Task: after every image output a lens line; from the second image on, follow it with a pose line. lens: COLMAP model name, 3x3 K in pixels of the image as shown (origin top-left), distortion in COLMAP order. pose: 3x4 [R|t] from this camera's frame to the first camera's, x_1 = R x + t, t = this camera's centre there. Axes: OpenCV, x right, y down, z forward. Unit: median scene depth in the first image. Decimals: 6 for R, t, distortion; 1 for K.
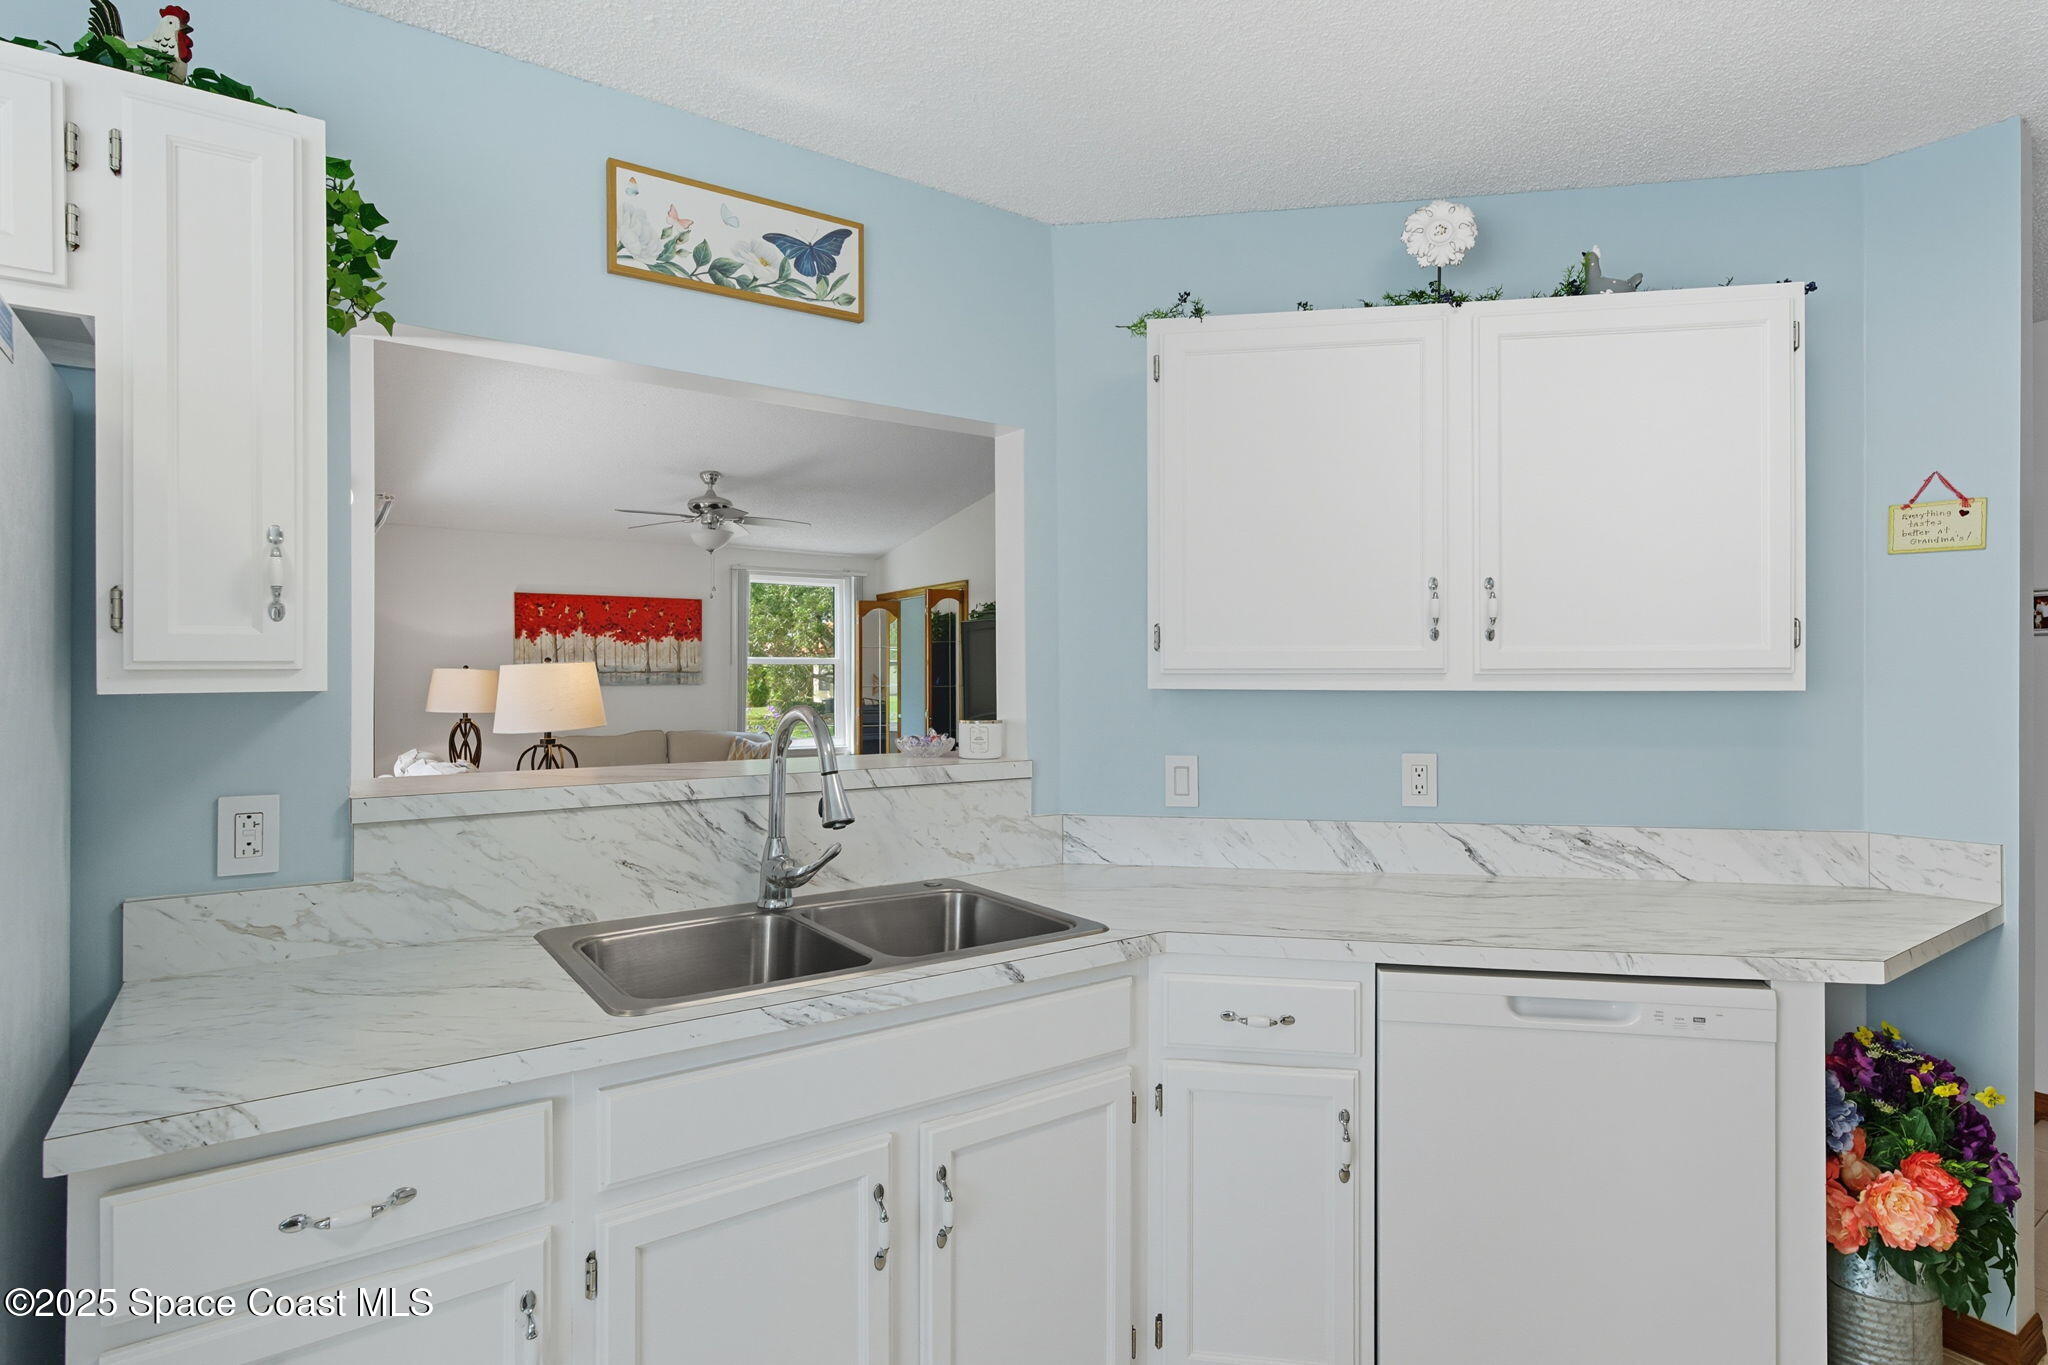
lens RADIAL K [[1039.3, 0, 1024.0], [0, 1039.3, 671.1], [0, 0, 1]] dist [-0.000339, -0.000086]
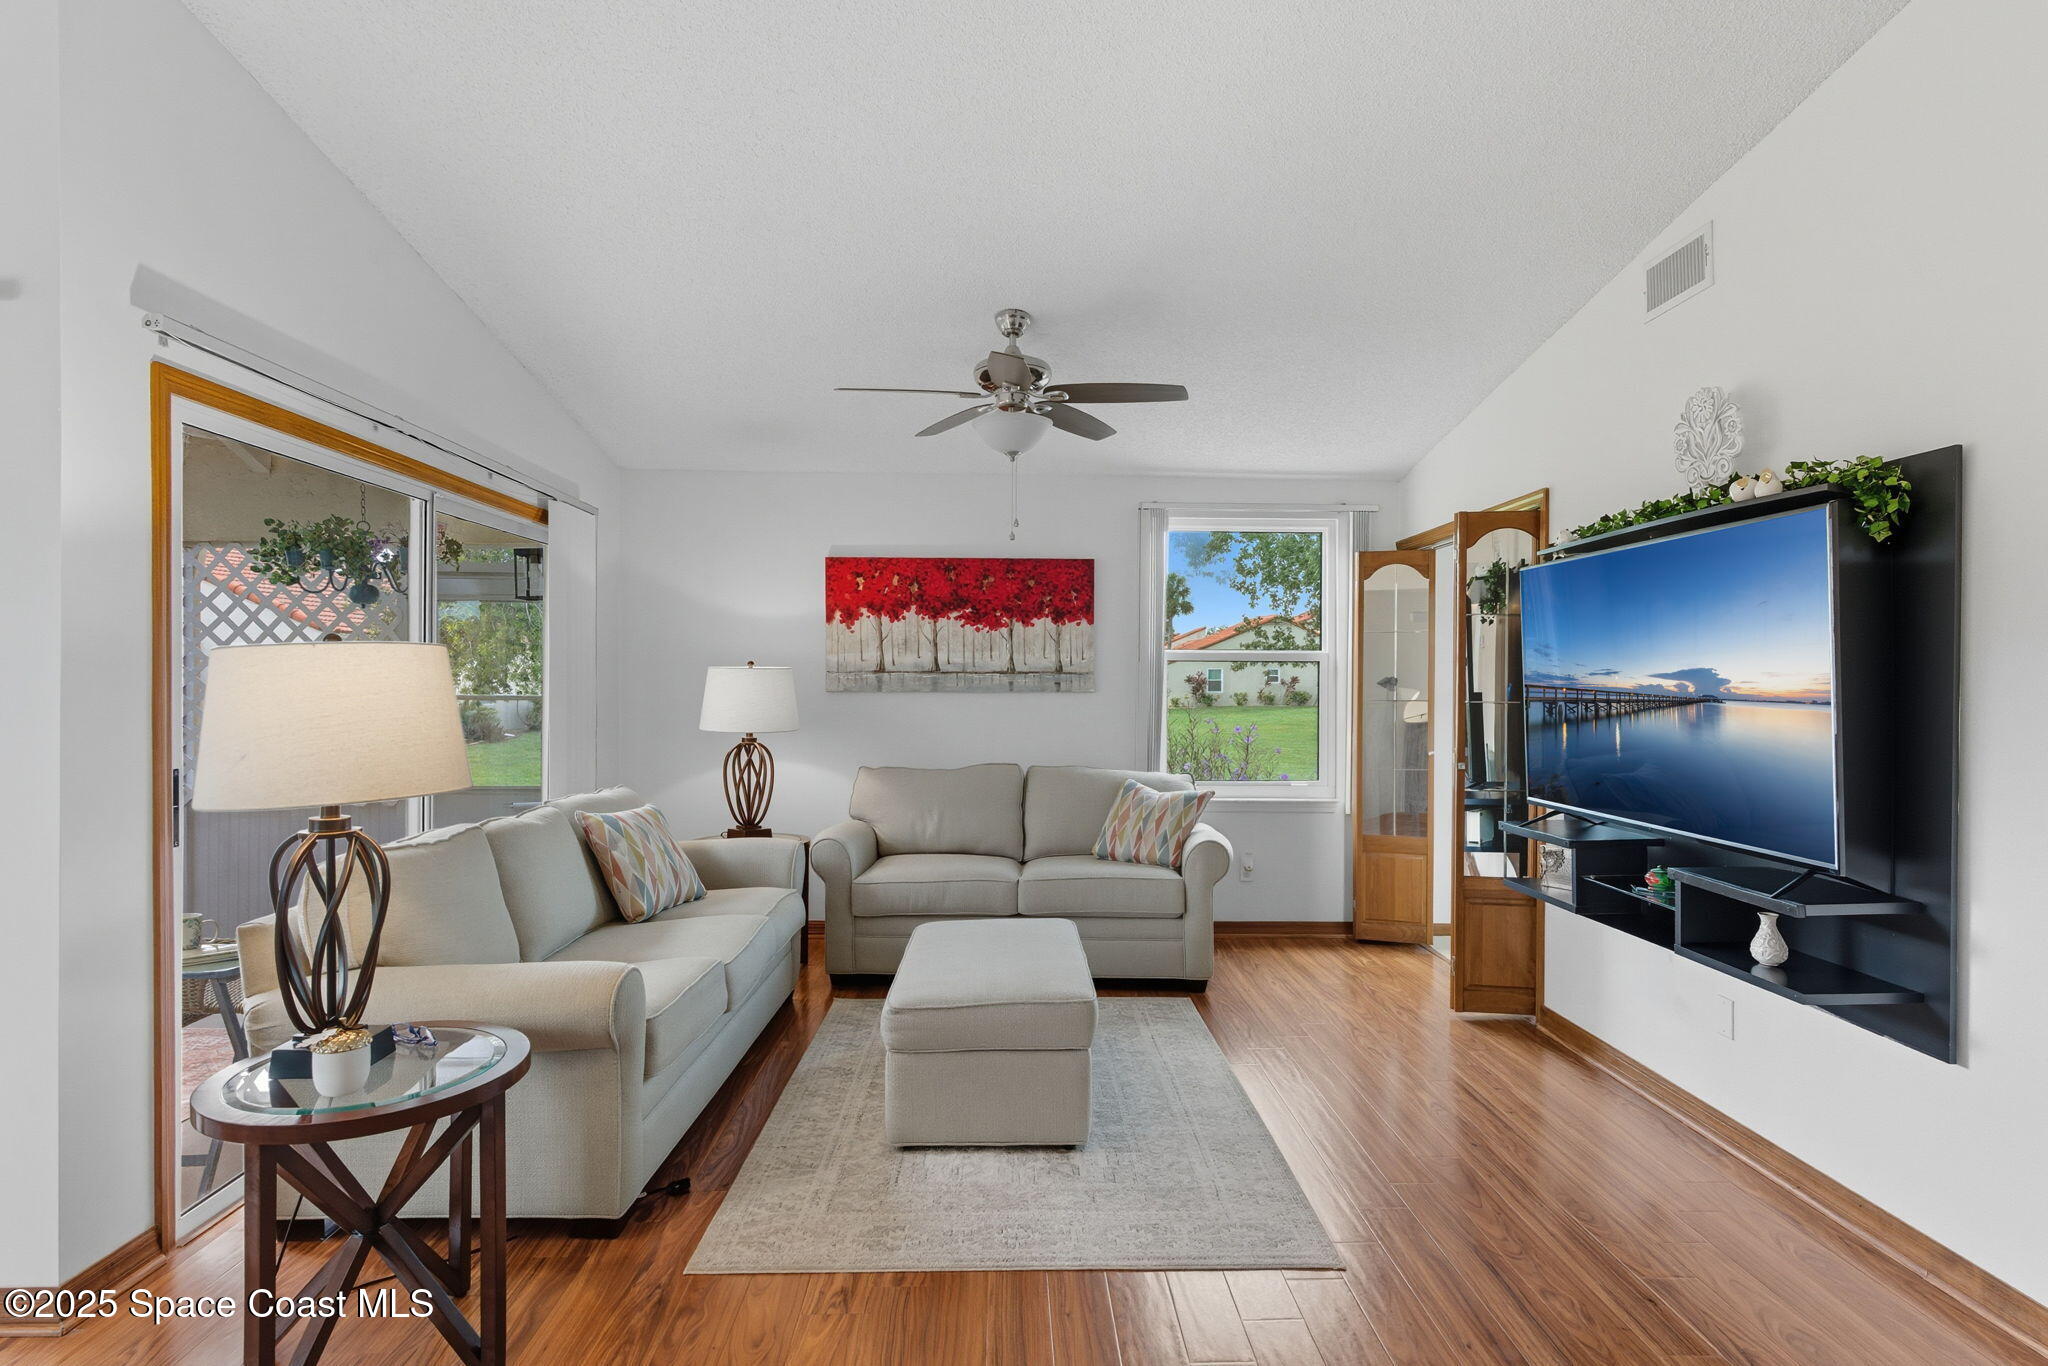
lens RADIAL K [[1070.5, 0, 1024.0], [0, 1070.5, 683.0], [0, 0, 1]] dist [0.000224, 0.000084]
pose [[0.831217, 0.012598, -0.555806, 0.021246], [-0.007465, 0.999906, 0.011499, -0.000307], [0.555898, -0.005409, 0.831233, 0.446761]]
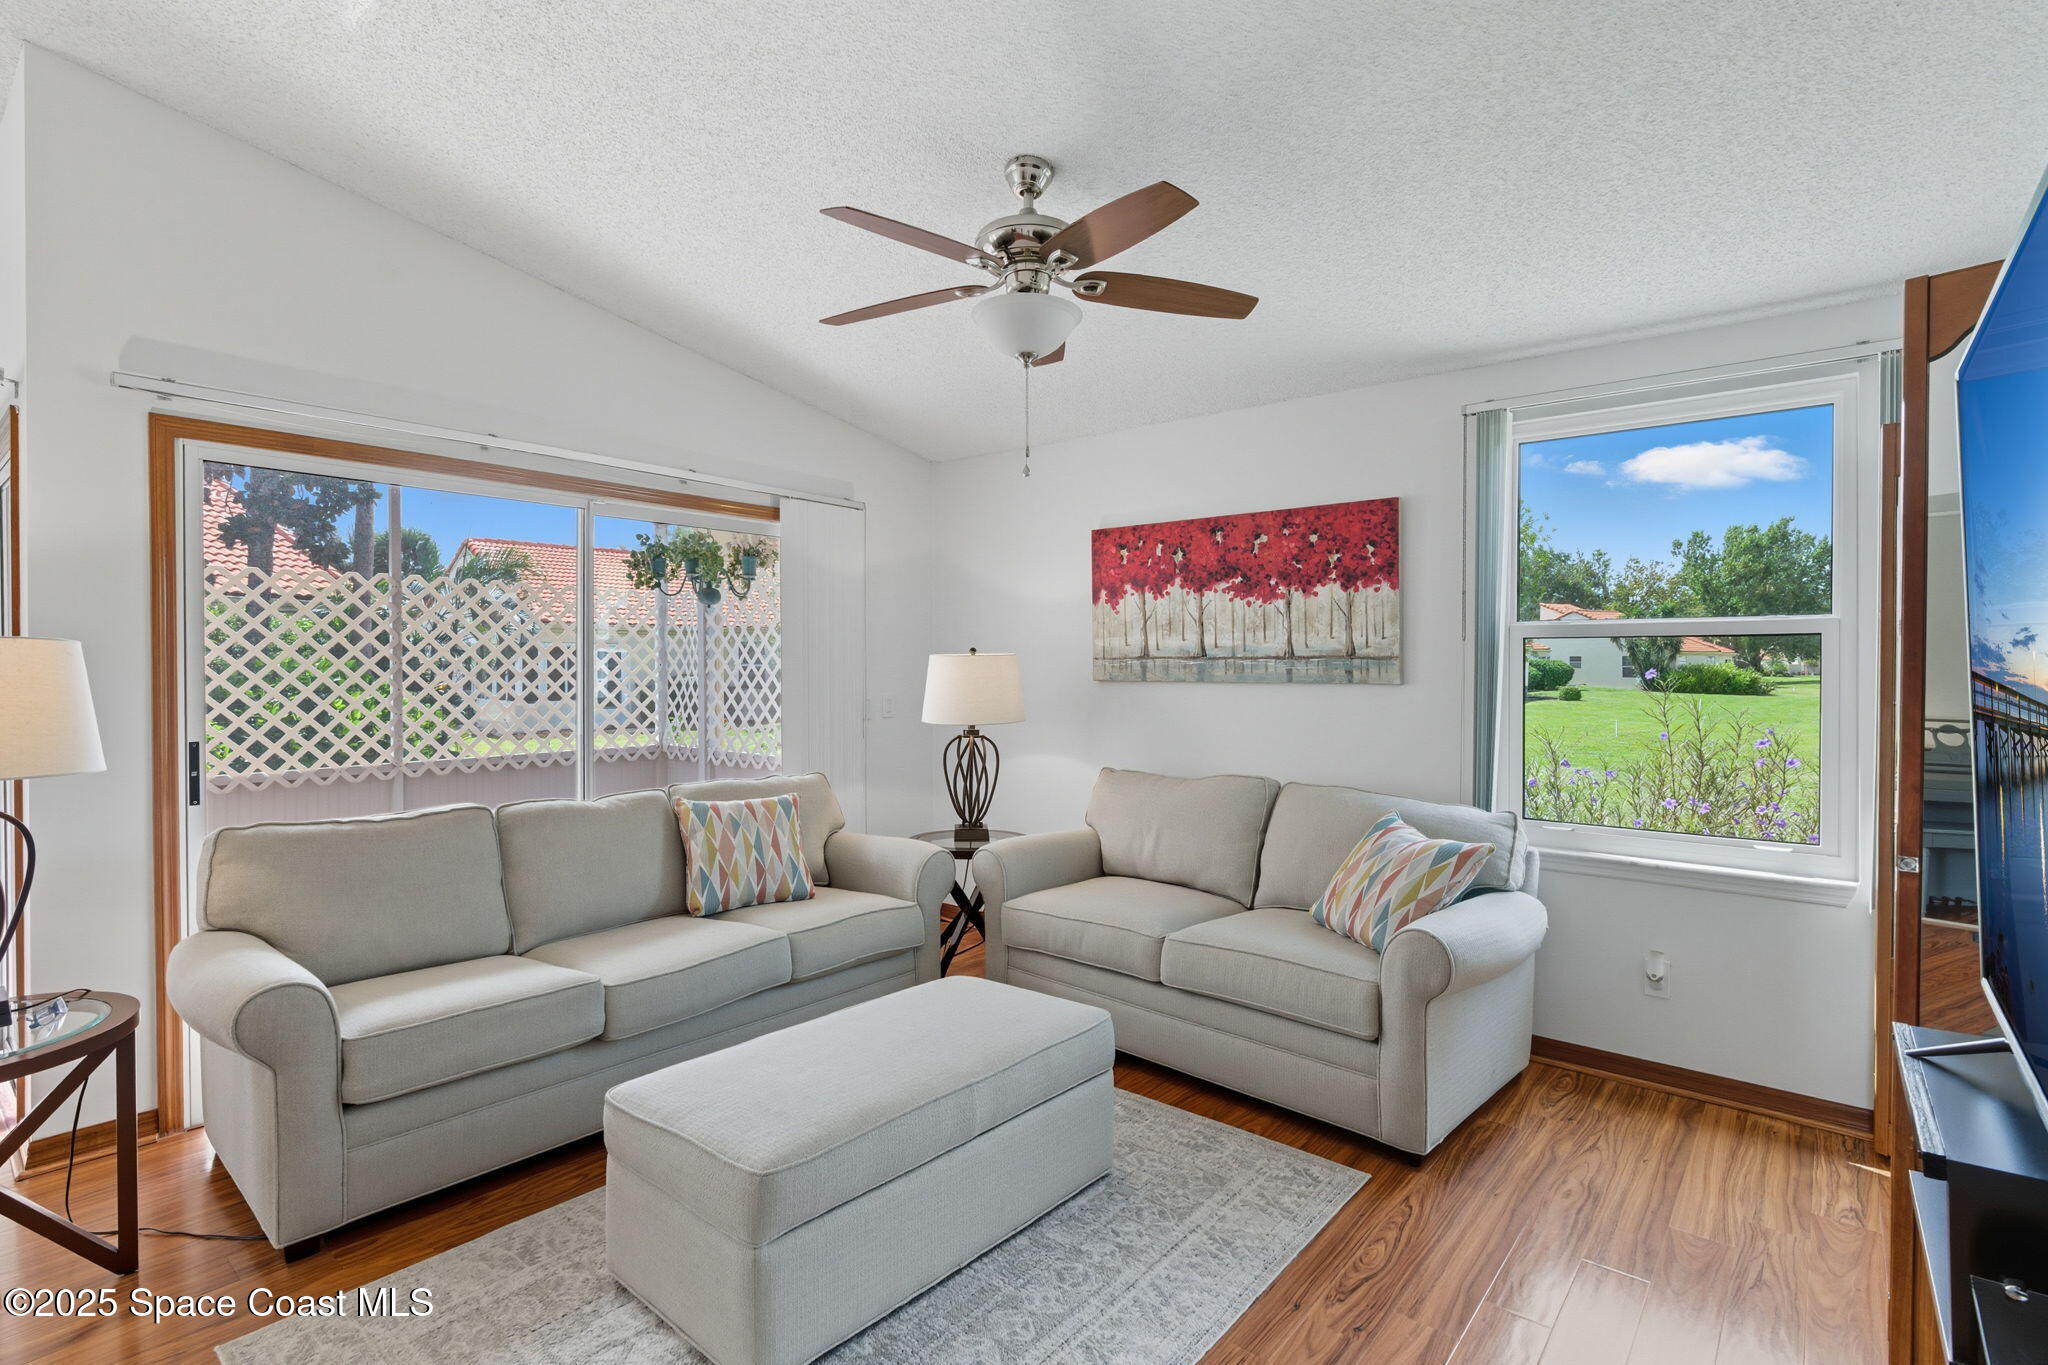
lens RADIAL K [[964.9, 0, 1031.4], [0, 964.9, 668.2], [0, 0, 1]] dist [0.000012, -0.000127]
pose [[0.265049, 0.009056, -0.964192, 0.055435], [0.001730, 0.999950, 0.009867, 0.001219], [0.964233, -0.004284, 0.265020, 0.764292]]
